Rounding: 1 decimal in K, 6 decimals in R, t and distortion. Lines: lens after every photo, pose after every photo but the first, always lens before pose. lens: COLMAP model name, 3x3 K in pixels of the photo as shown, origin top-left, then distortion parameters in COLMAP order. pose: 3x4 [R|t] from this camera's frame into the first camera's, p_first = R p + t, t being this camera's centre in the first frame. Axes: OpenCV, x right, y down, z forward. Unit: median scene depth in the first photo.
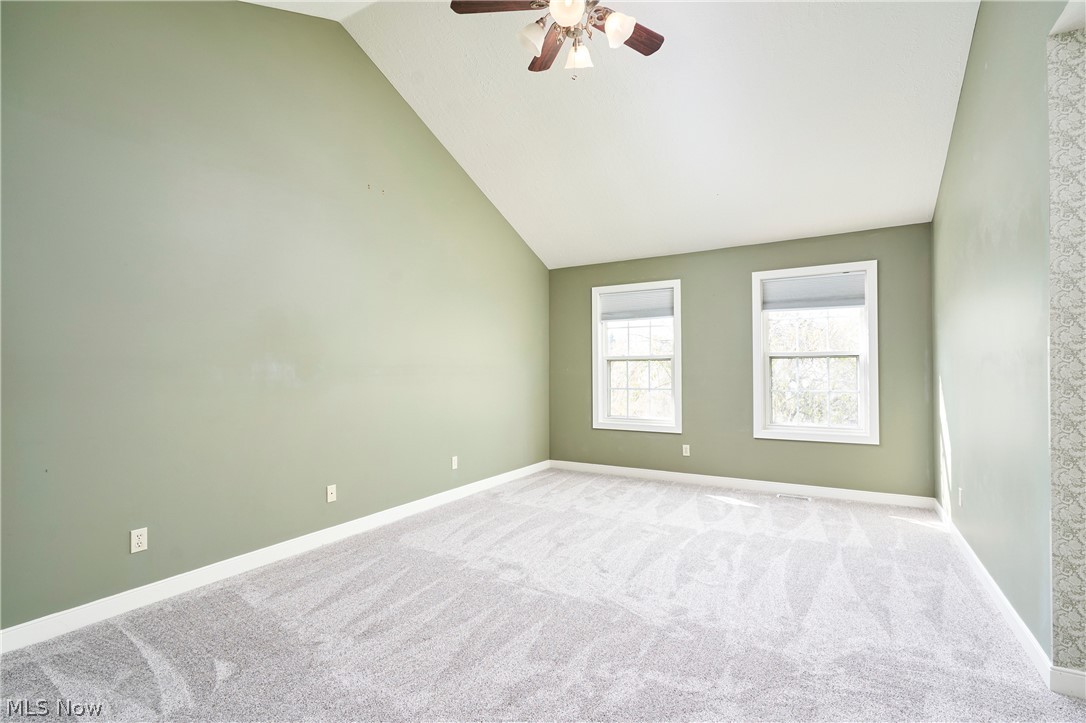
lens RADIAL K [[502.5, 0, 546.2], [0, 502.5, 365.4], [0, 0, 1]] dist [0.016272, 0.000019]
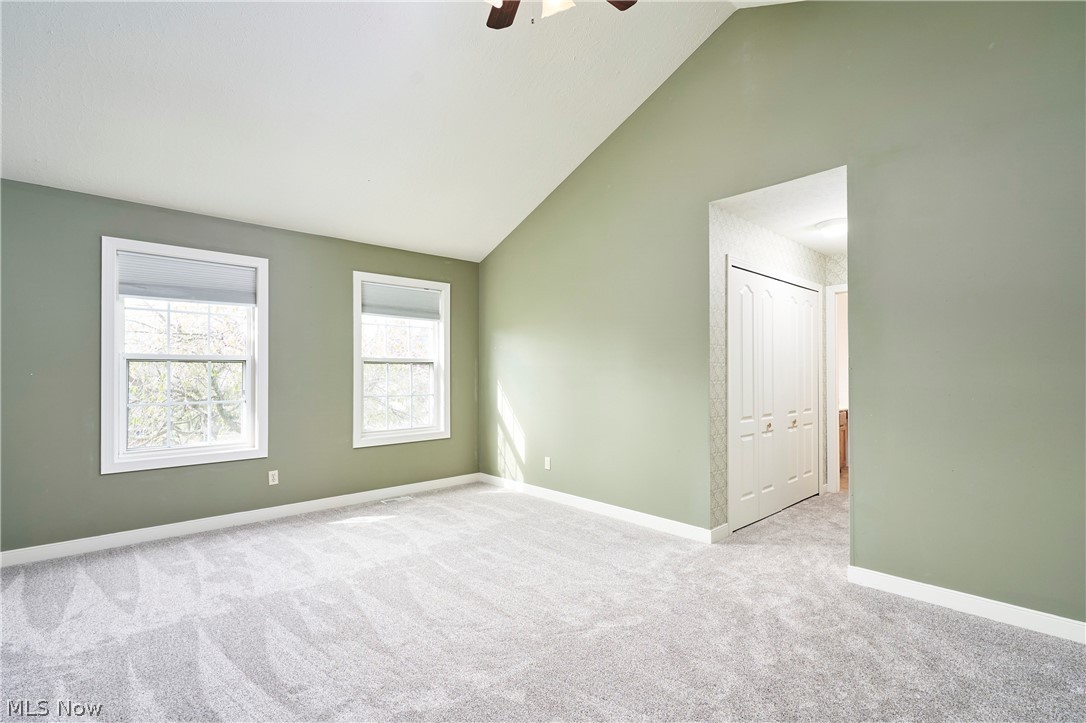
lens RADIAL K [[502.5, 0, 544.6], [0, 502.5, 362.8], [0, 0, 1]] dist [0.016272, 0.000019]
pose [[0.305139, 0.023546, 0.952017, -0.400131], [-0.008575, 0.999722, -0.021978, 0.003639], [-0.952269, -0.001457, 0.305256, 0.410297]]
